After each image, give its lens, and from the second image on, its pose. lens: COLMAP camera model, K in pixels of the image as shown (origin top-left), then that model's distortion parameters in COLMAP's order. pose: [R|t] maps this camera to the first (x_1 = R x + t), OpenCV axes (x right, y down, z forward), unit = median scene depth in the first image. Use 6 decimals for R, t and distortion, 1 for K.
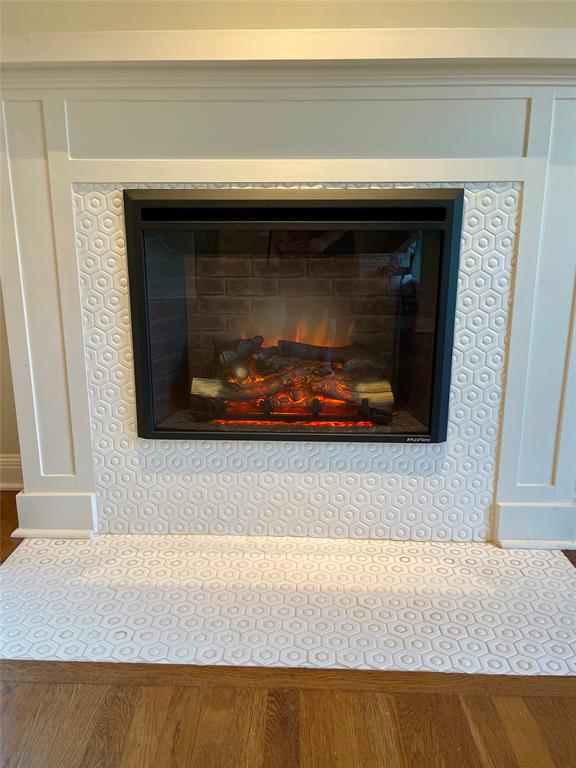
lens RADIAL K [[564.8, 0, 286.6], [0, 564.8, 383.9], [0, 0, 1]] dist [0.036389, 0.003363]
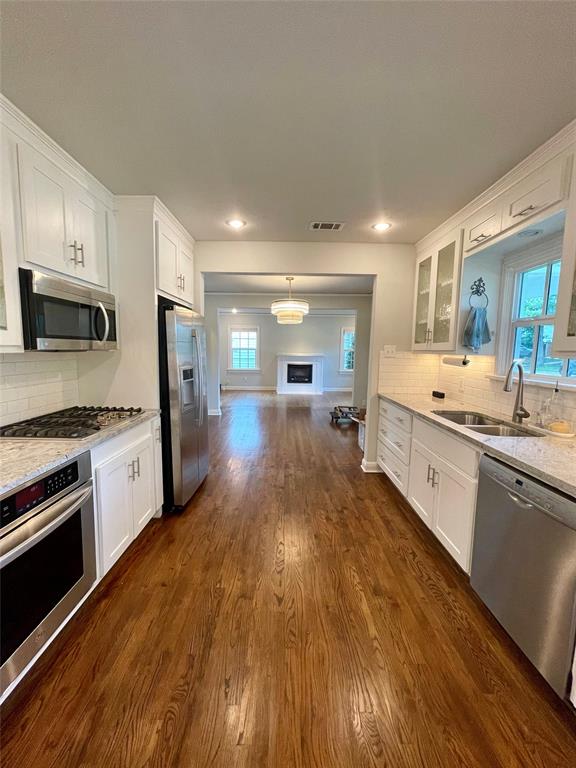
lens RADIAL K [[310.0, 0, 285.2], [0, 310.0, 381.2], [0, 0, 1]] dist [-0.002887, 0.000028]
pose [[0.999471, 0.011882, 0.030283, -0.521122], [-0.008019, 0.992170, -0.124637, 0.912204], [-0.031527, 0.124329, 0.991740, -5.808877]]
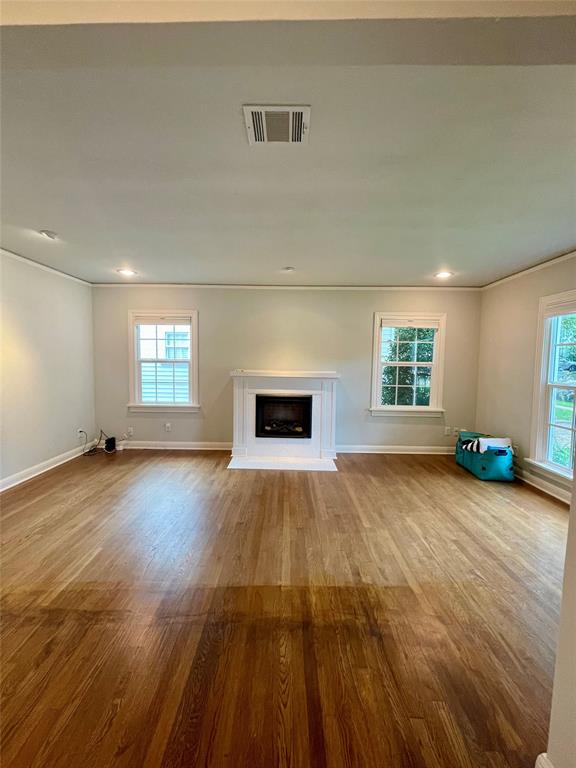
lens RADIAL K [[310.0, 0, 289.4], [0, 310.0, 382.0], [0, 0, 1]] dist [-0.002887, 0.000028]
pose [[0.999670, 0.011744, 0.022854, -0.008537], [-0.007886, 0.986742, -0.162108, 0.052730], [-0.024454, 0.161874, 0.986508, -2.115684]]
